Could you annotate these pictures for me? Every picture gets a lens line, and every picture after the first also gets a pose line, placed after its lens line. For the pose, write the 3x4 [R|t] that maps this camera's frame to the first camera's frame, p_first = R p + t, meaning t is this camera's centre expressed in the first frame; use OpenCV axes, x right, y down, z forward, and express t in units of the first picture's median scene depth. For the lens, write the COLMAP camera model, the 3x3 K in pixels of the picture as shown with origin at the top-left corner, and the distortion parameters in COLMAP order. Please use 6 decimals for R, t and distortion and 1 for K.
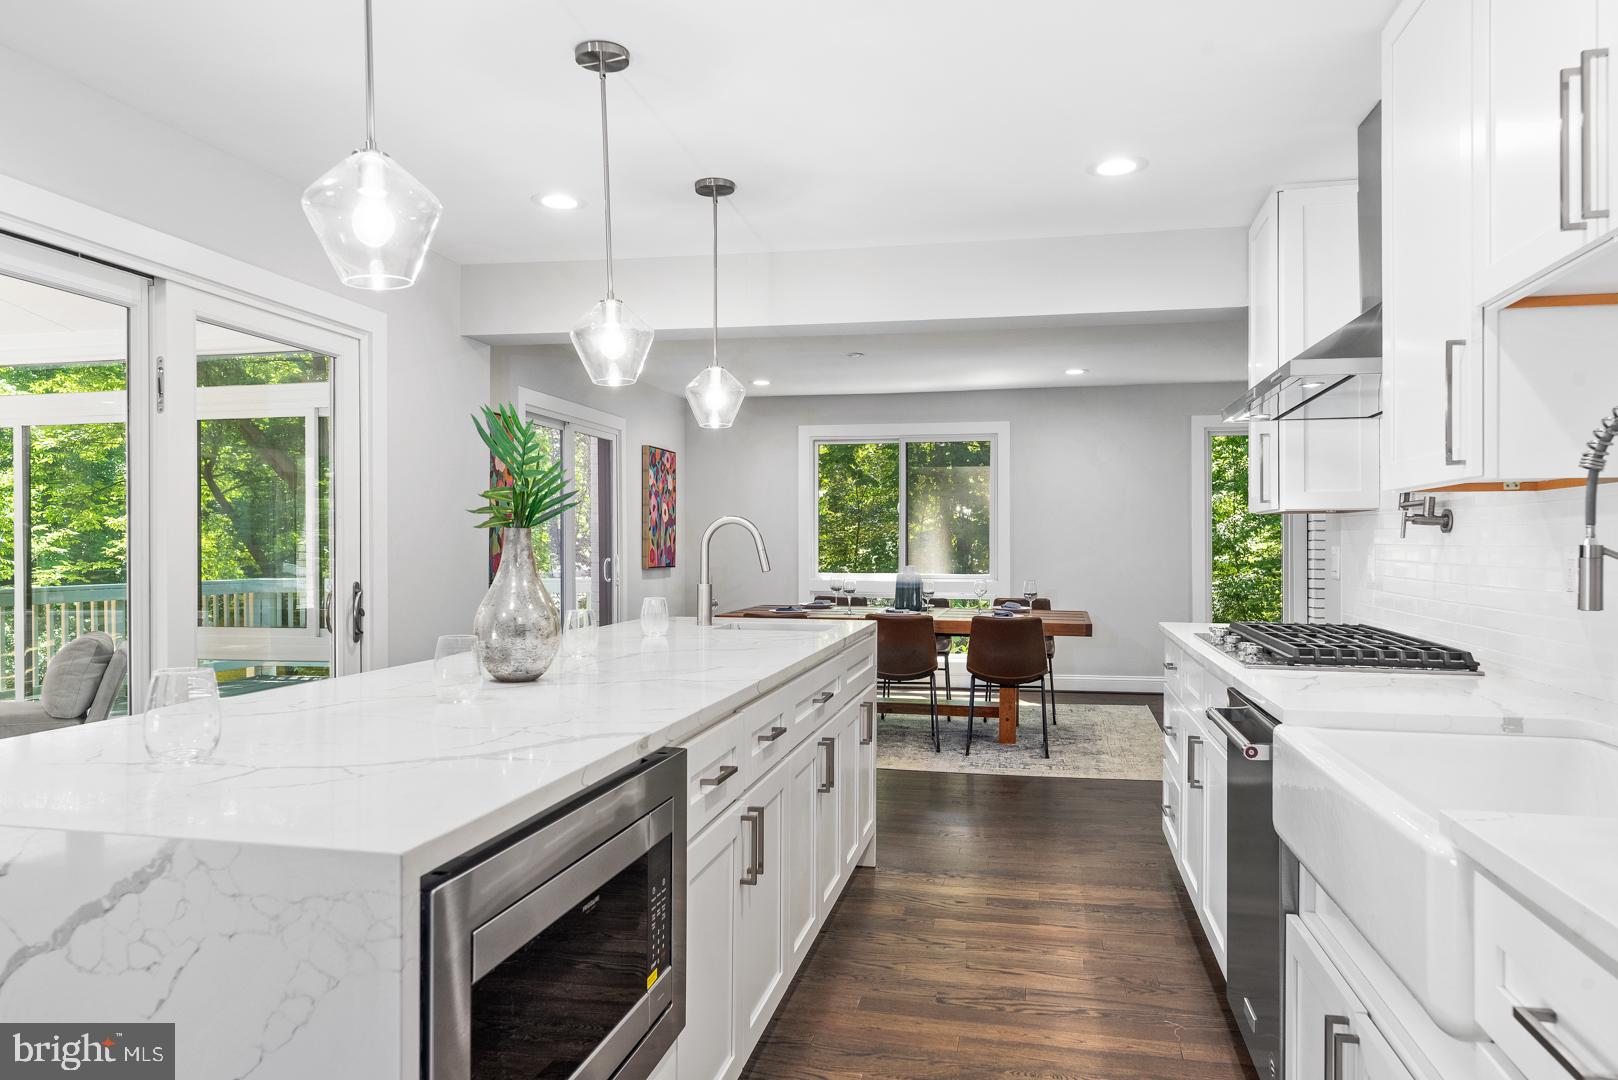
lens RADIAL K [[1087.7, 0, 809.0], [0, 1087.7, 540.0], [0, 0, 1]] dist [-0.005276, -0.002306]
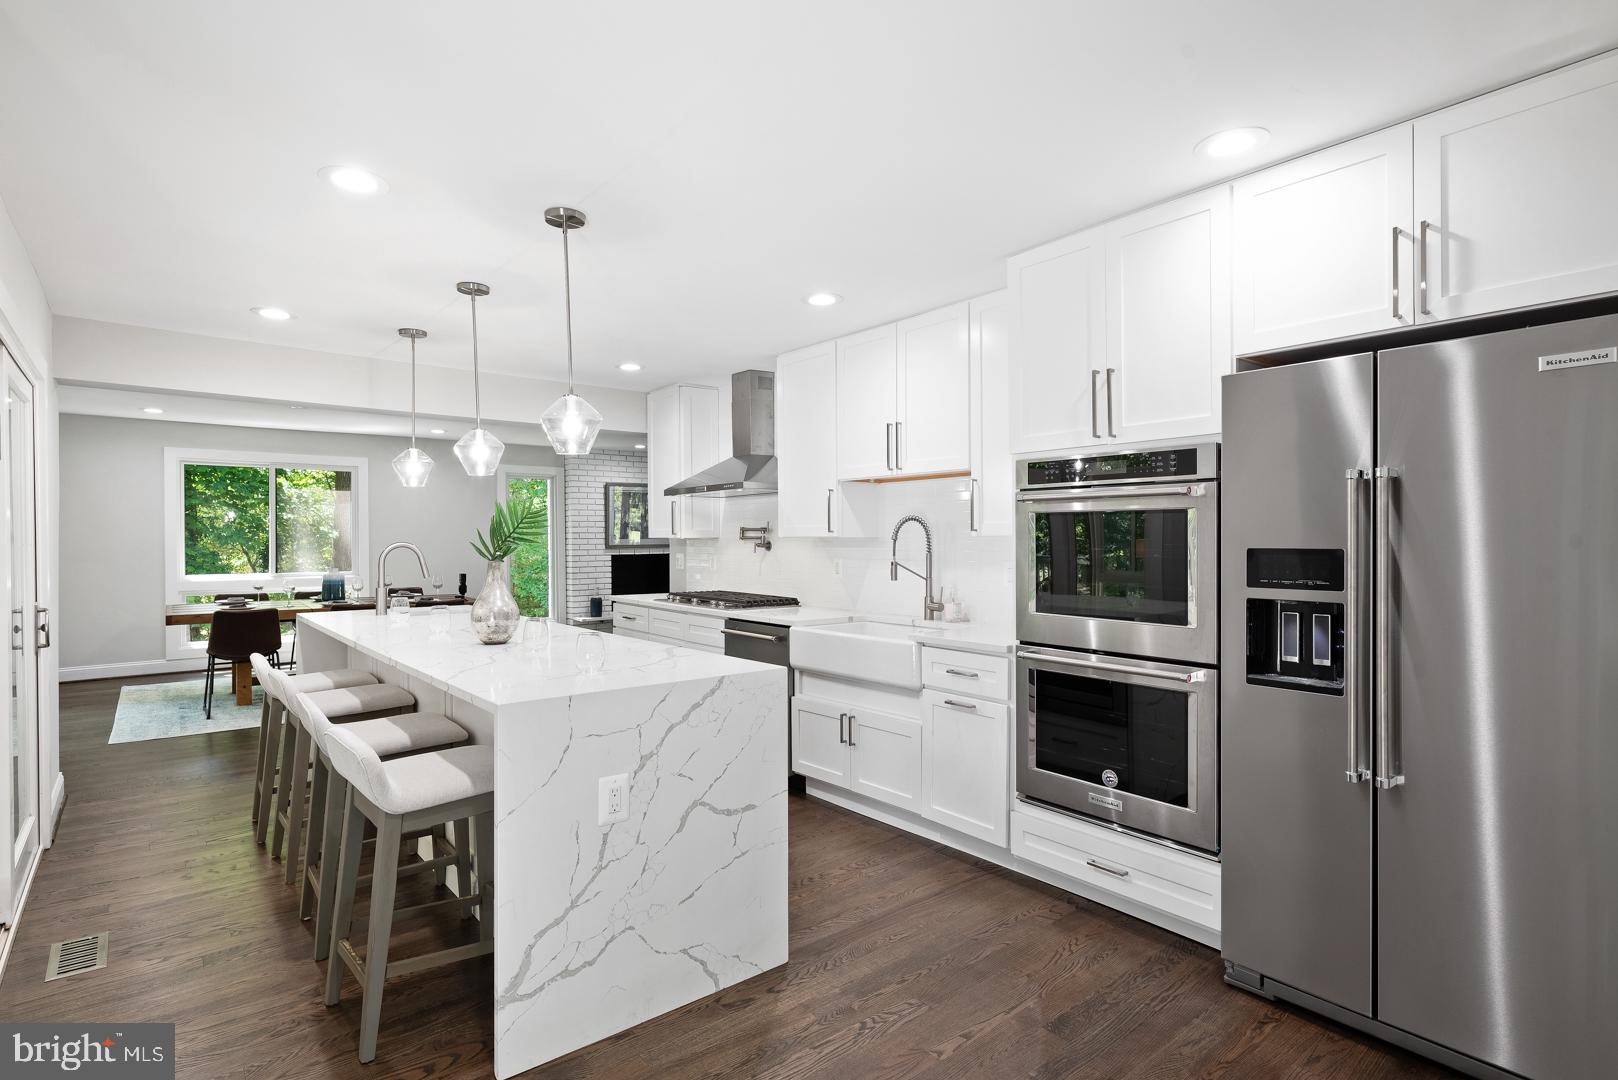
lens RADIAL K [[807.5, 0, 809.0], [0, 807.5, 540.0], [0, 0, 1]] dist [-0.000452, -0.000049]
pose [[0.624257, -0.002281, 0.781215, -0.670531], [-0.003820, 0.999975, 0.005973, -0.036682], [-0.781209, -0.006713, 0.624233, -0.183262]]
